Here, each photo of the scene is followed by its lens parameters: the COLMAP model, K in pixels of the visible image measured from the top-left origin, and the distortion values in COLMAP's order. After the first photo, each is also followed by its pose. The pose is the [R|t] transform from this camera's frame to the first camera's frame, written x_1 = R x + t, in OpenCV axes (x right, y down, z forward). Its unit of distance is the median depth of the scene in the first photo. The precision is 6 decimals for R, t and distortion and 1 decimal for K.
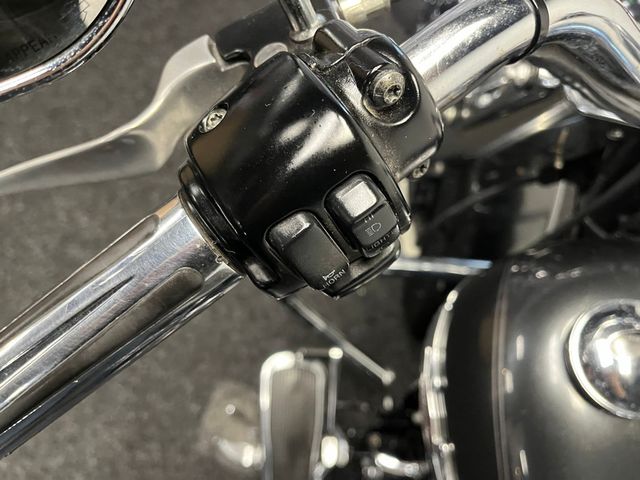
lens RADIAL K [[494.3, 0, 320.0], [0, 494.3, 240.0], [0, 0, 1]] dist [0.000085, -0.000471]
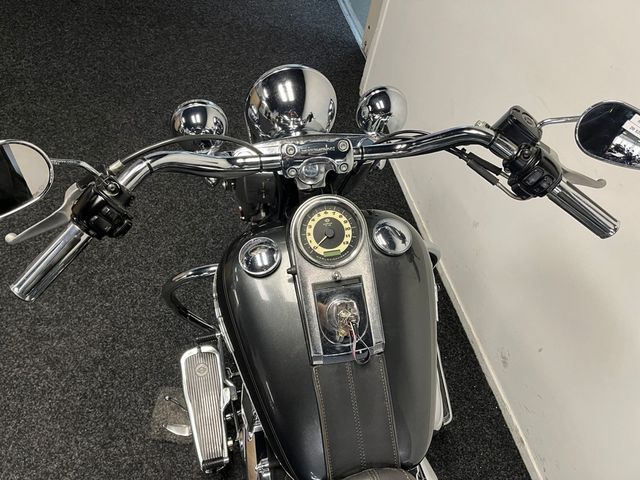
lens RADIAL K [[479.6, 0, 320.0], [0, 479.6, 240.0], [0, 0, 1]] dist [0.053227, 0.000955]
pose [[0.960688, -0.254447, 0.111066, 1.118587], [0.269824, 0.949907, -0.157707, 1.143846], [-0.065374, 0.181476, 0.981220, -2.864451]]
